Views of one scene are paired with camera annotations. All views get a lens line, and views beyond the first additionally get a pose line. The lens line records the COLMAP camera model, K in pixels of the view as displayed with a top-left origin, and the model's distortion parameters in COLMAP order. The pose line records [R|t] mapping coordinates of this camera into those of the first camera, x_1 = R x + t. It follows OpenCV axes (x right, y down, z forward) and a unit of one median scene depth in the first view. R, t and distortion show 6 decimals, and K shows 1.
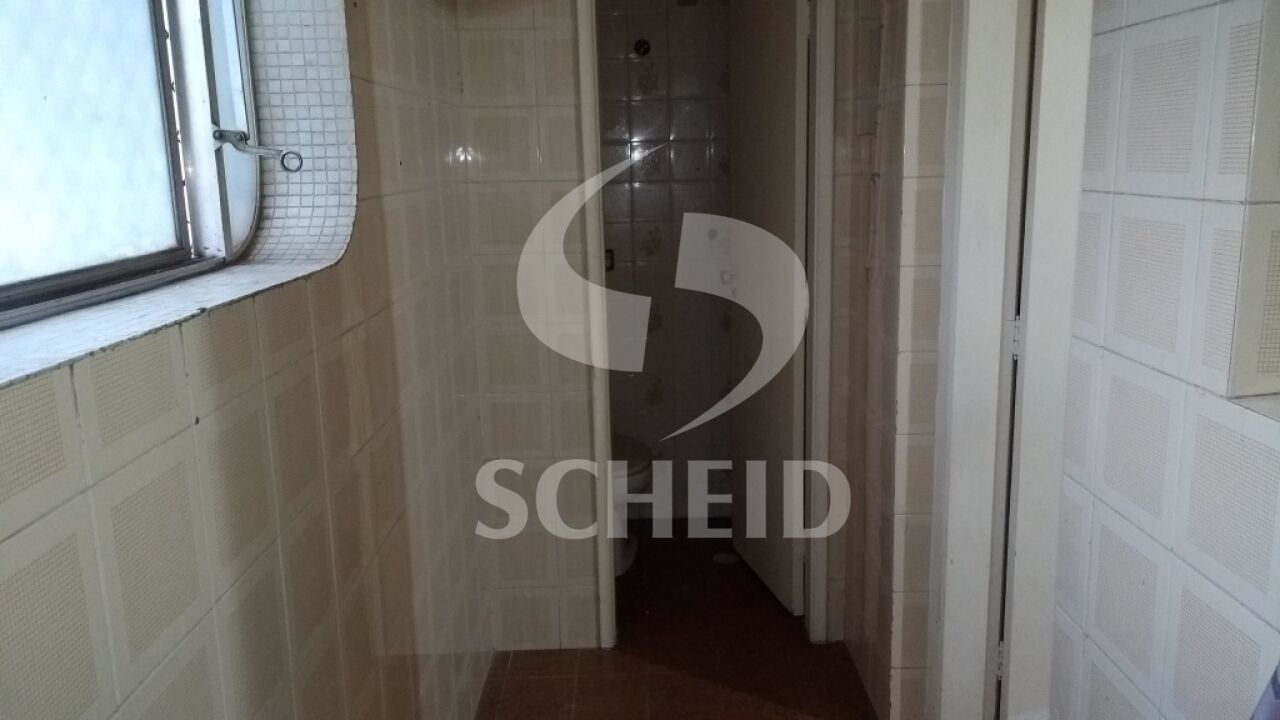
lens RADIAL K [[991.4, 0, 640.0], [0, 991.4, 360.0], [0, 0, 1]] dist [-0.004109, -0.006008]
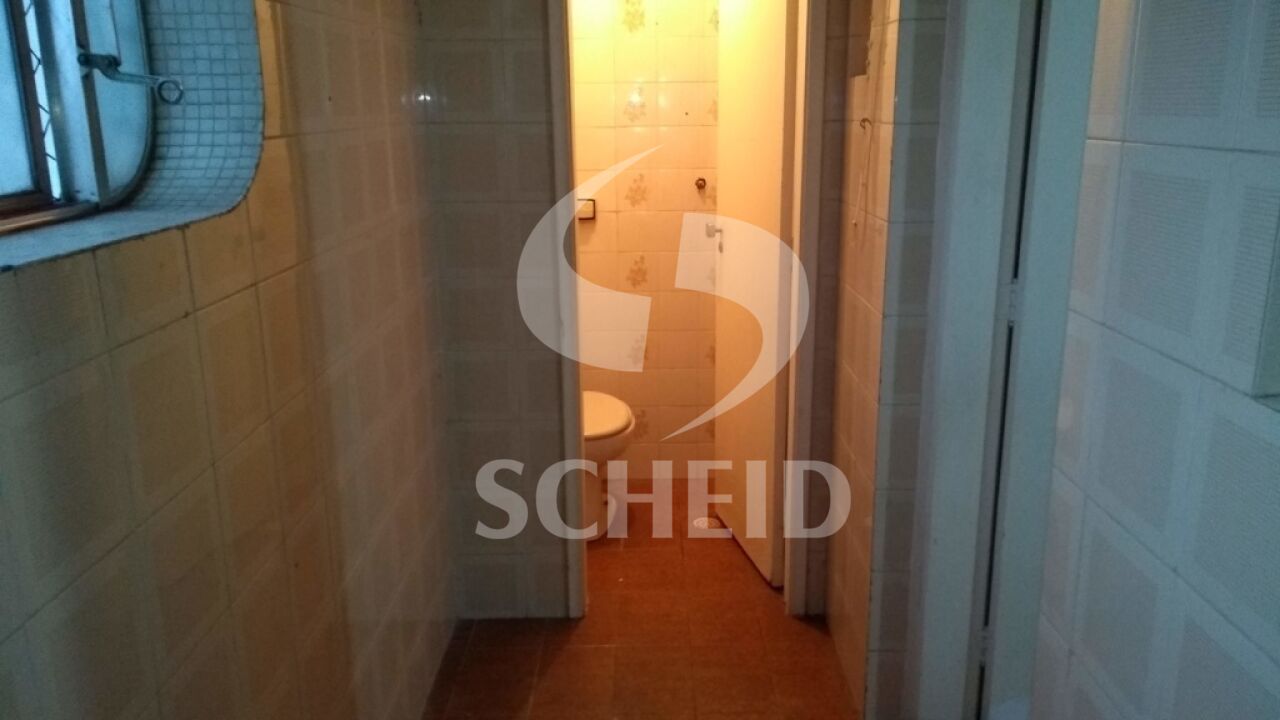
lens RADIAL K [[991.4, 0, 640.0], [0, 991.4, 360.0], [0, 0, 1]] dist [-0.004109, -0.006008]
pose [[0.999862, 0.016018, -0.004335, 0.056747], [-0.015773, 0.998546, 0.051556, -0.015768], [0.005155, -0.051480, 0.998661, 0.113850]]
